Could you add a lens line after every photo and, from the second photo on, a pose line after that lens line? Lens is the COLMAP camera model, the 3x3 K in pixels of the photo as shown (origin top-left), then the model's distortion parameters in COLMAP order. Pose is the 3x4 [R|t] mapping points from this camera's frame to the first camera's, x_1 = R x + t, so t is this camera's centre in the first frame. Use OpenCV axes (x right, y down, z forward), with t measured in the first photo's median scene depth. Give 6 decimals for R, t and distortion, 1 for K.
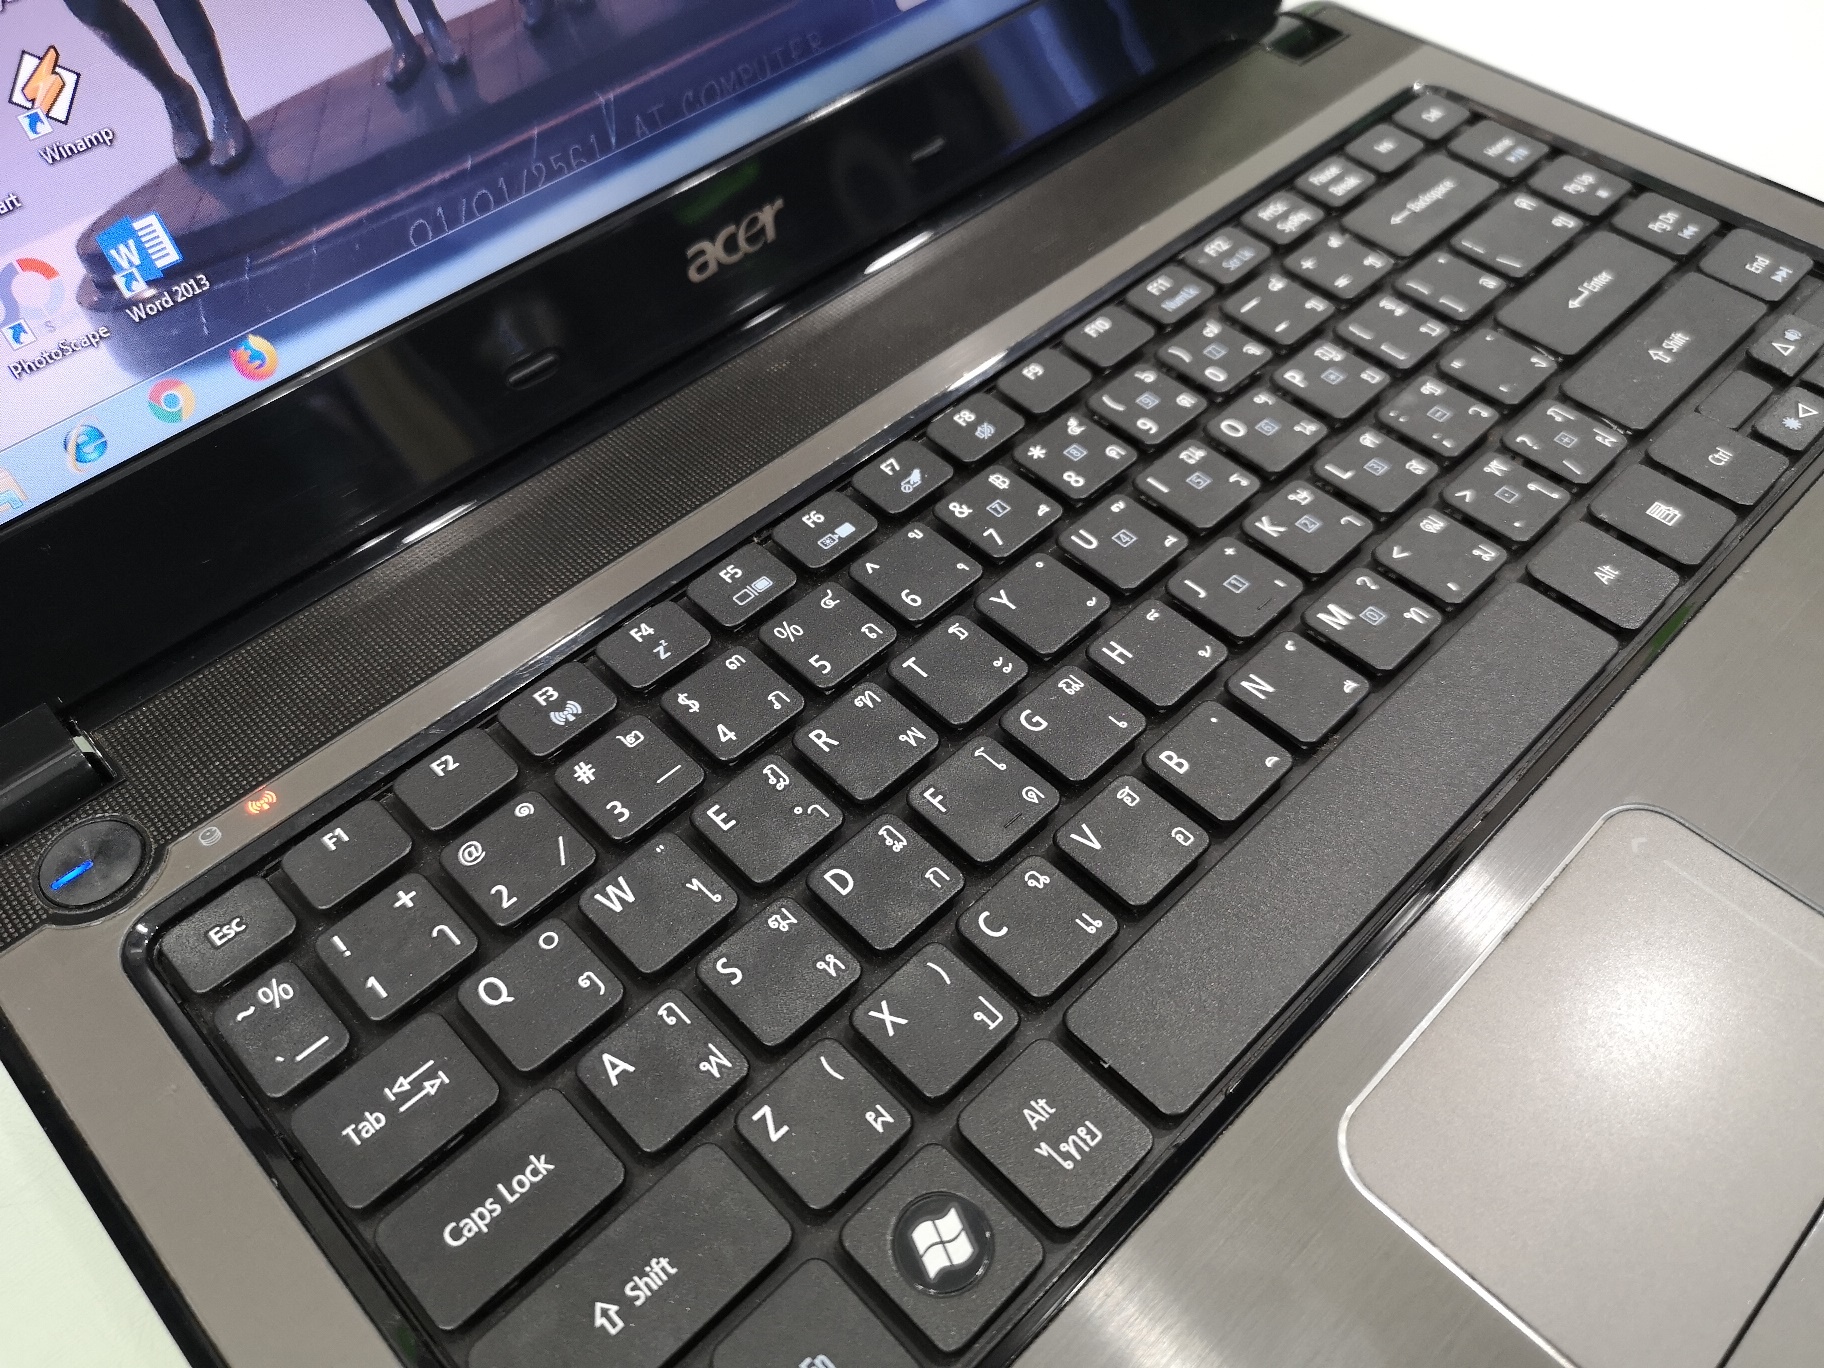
lens RADIAL K [[1447.6, 0, 912.0], [0, 1447.6, 684.0], [0, 0, 1]] dist [0.025826, -0.079237]
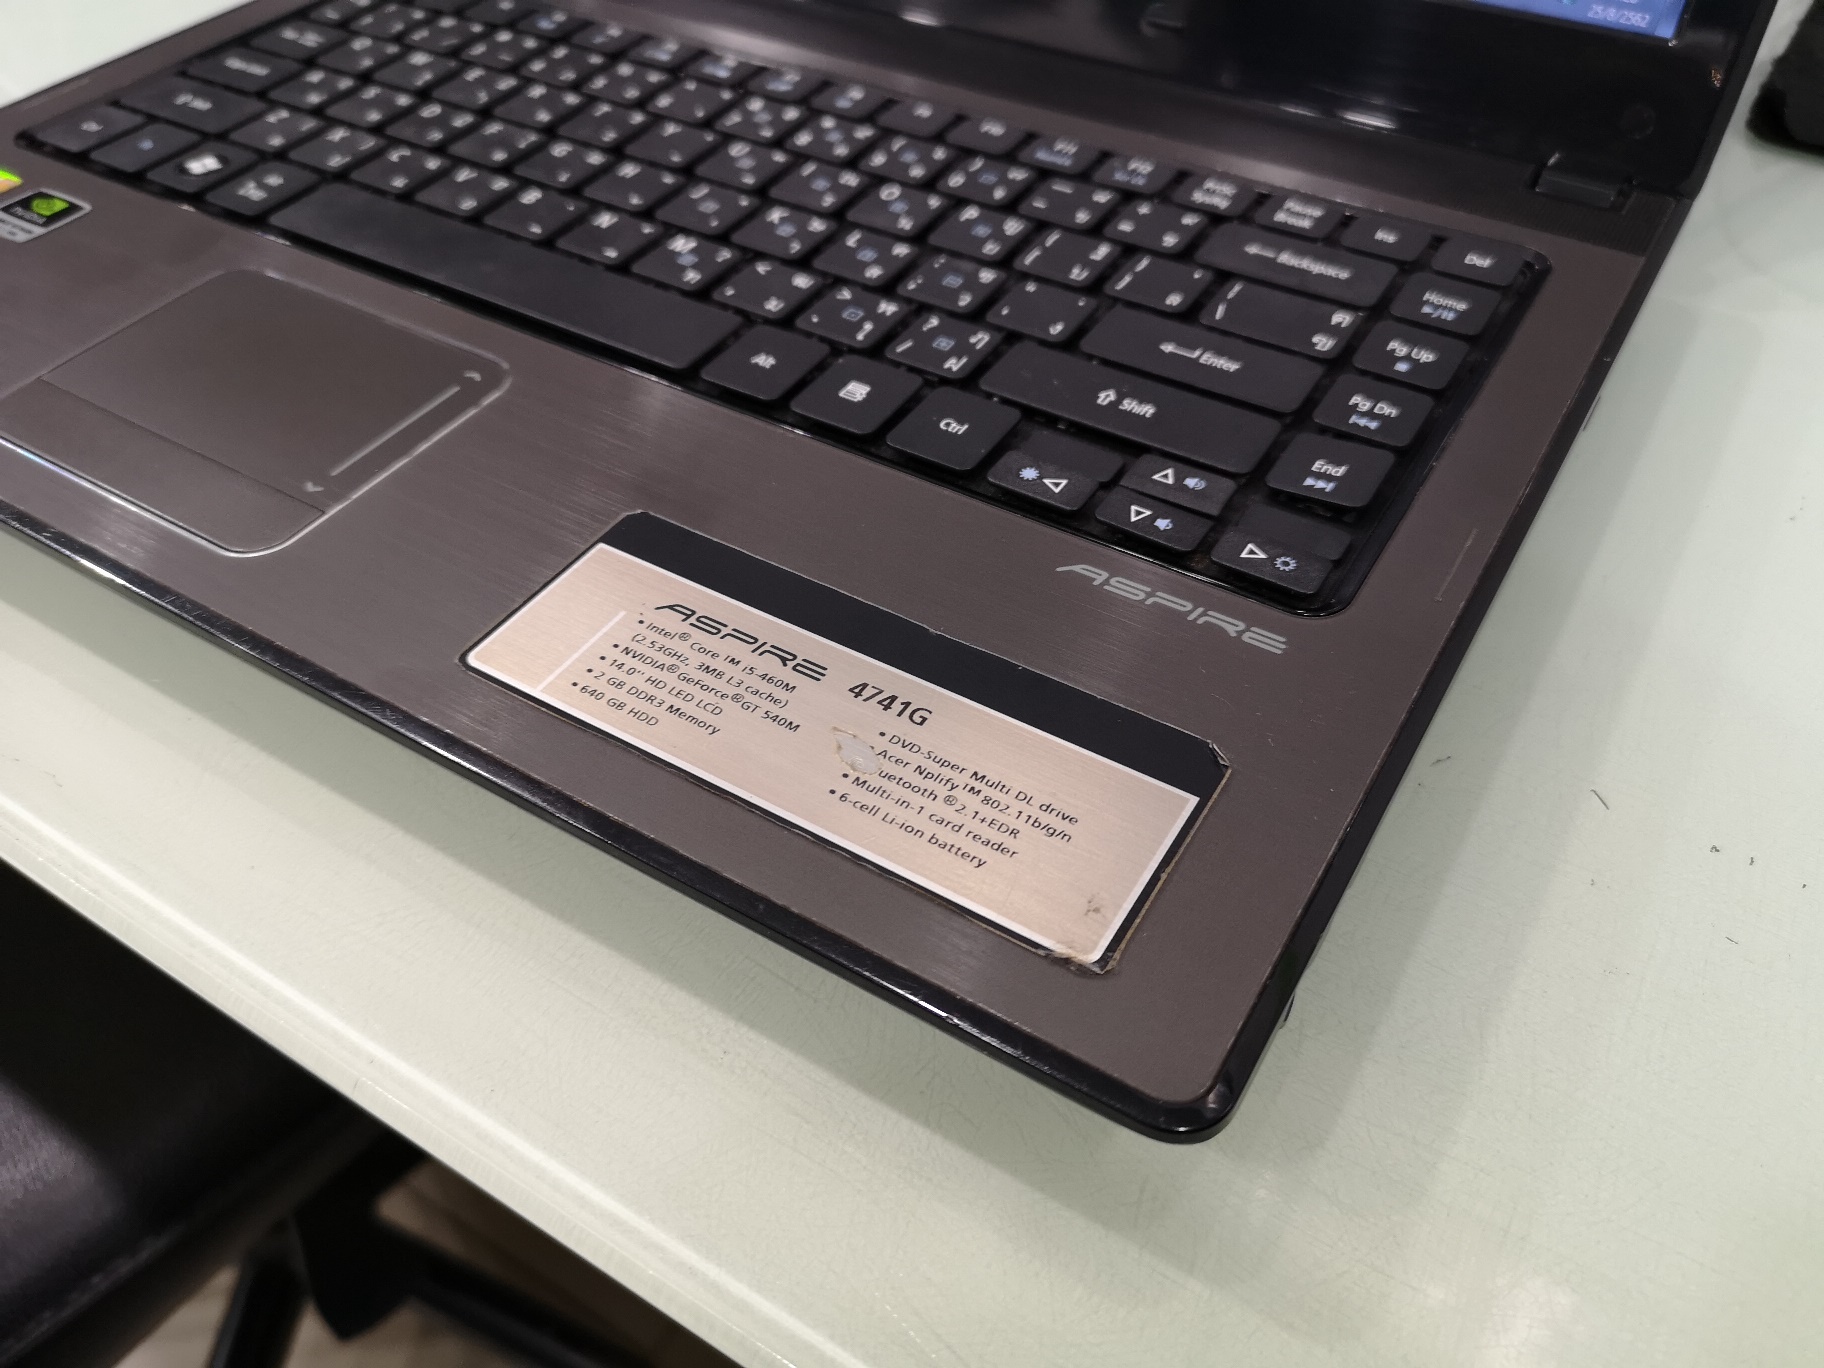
lens RADIAL K [[1444.5, 0, 912.0], [0, 1444.5, 684.0], [0, 0, 1]] dist [-0.002808, -0.013645]
pose [[0.241135, 0.701422, -0.670717, 1.506364], [-0.748927, 0.574030, 0.331056, -0.407426], [0.617221, 0.422490, 0.663732, 0.473968]]
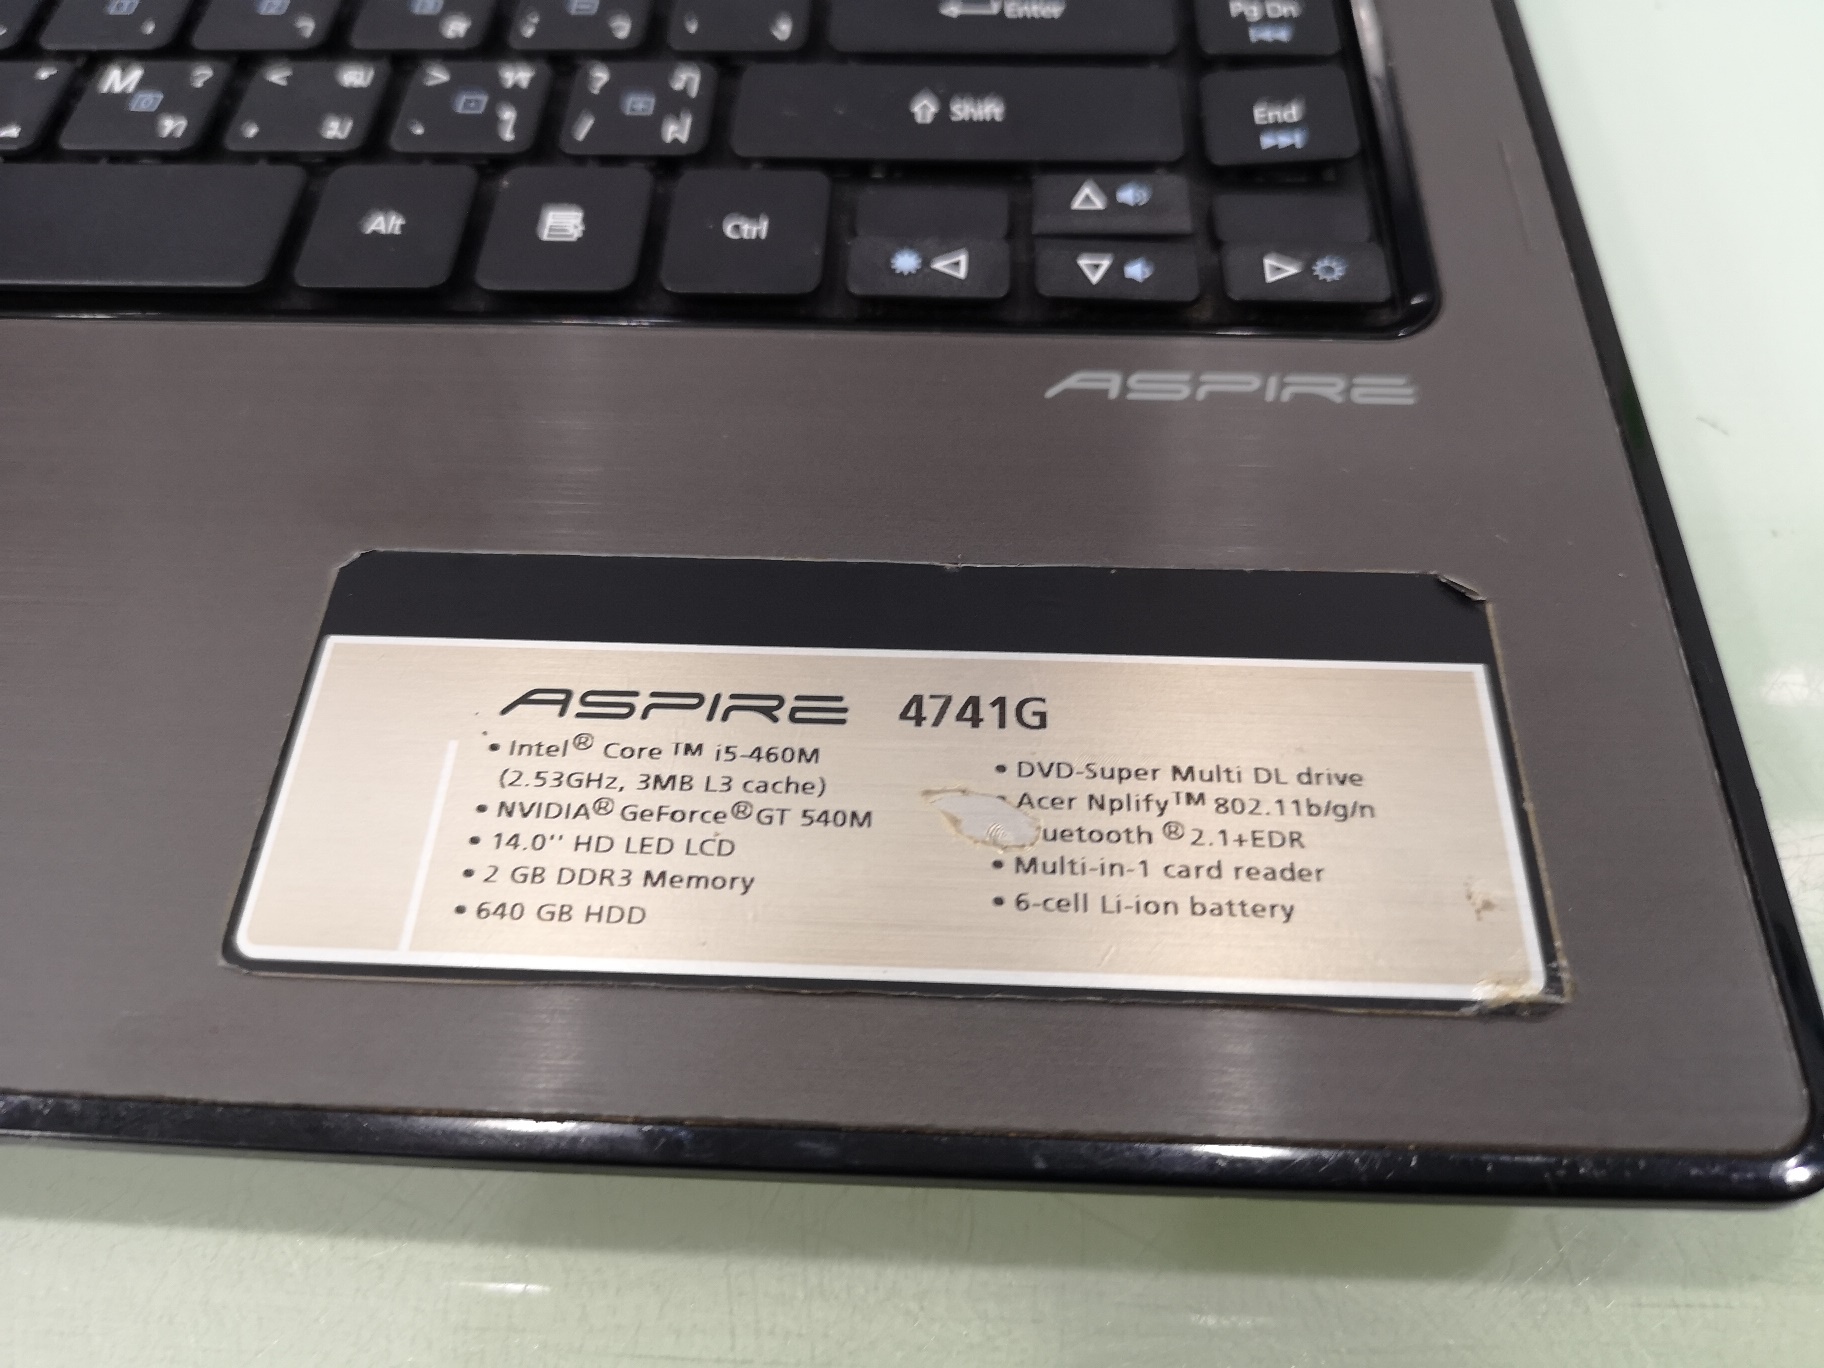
lens RADIAL K [[1494.8, 0, 912.0], [0, 1494.8, 684.0], [0, 0, 1]] dist [-0.017362, -0.038946]
pose [[0.686739, 0.614063, -0.388993, 1.108288], [-0.564595, 0.787656, 0.246639, -0.228623], [0.457844, 0.050247, 0.887611, 0.549373]]
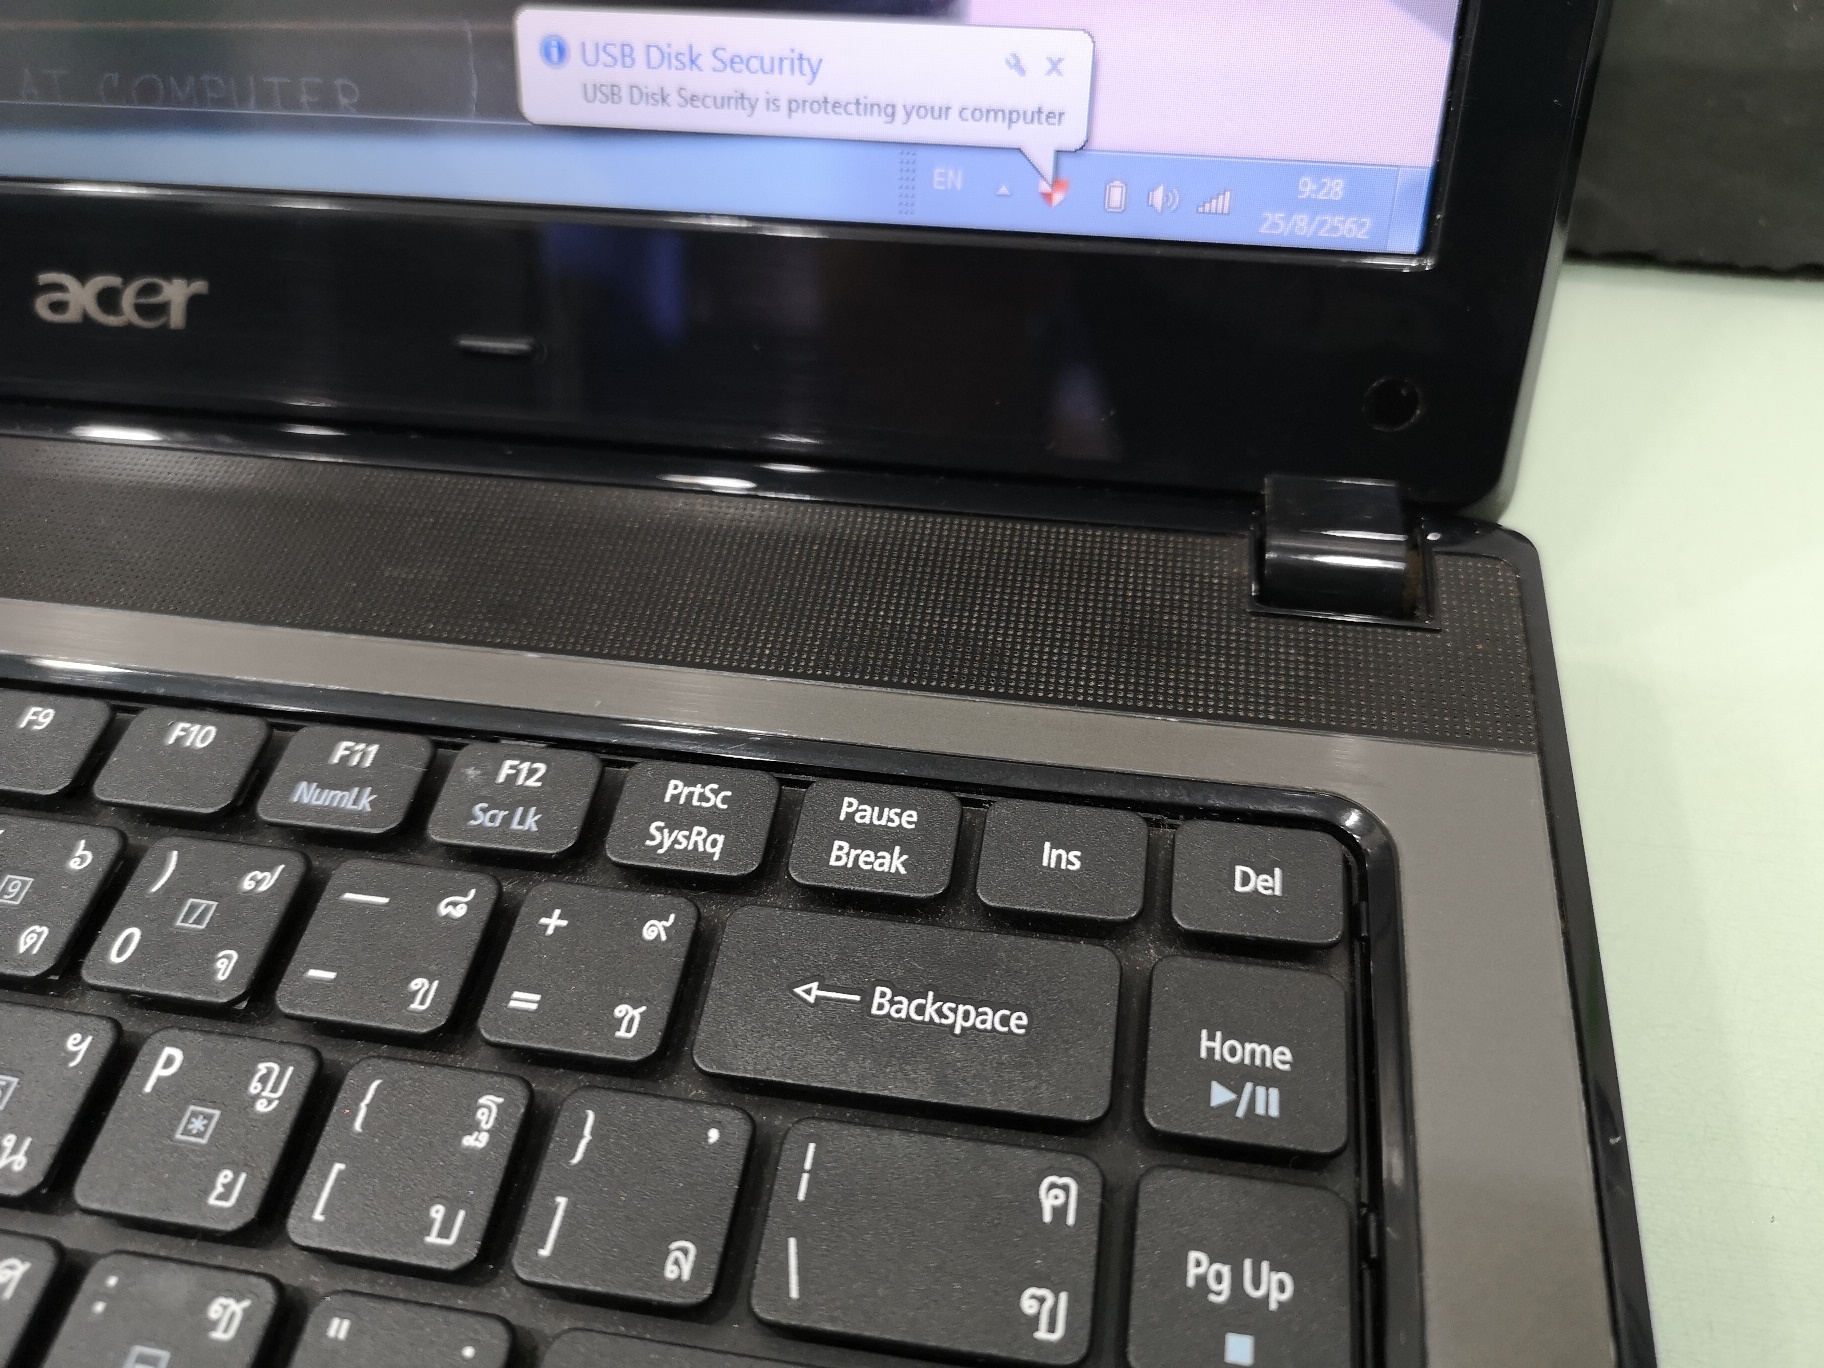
lens RADIAL K [[1494.8, 0, 912.0], [0, 1494.8, 684.0], [0, 0, 1]] dist [-0.017362, -0.038946]
pose [[0.597500, 0.608030, -0.522775, 0.713974], [-0.609500, 0.768012, 0.196639, -0.670719], [0.521060, 0.201140, 0.829482, 0.843627]]
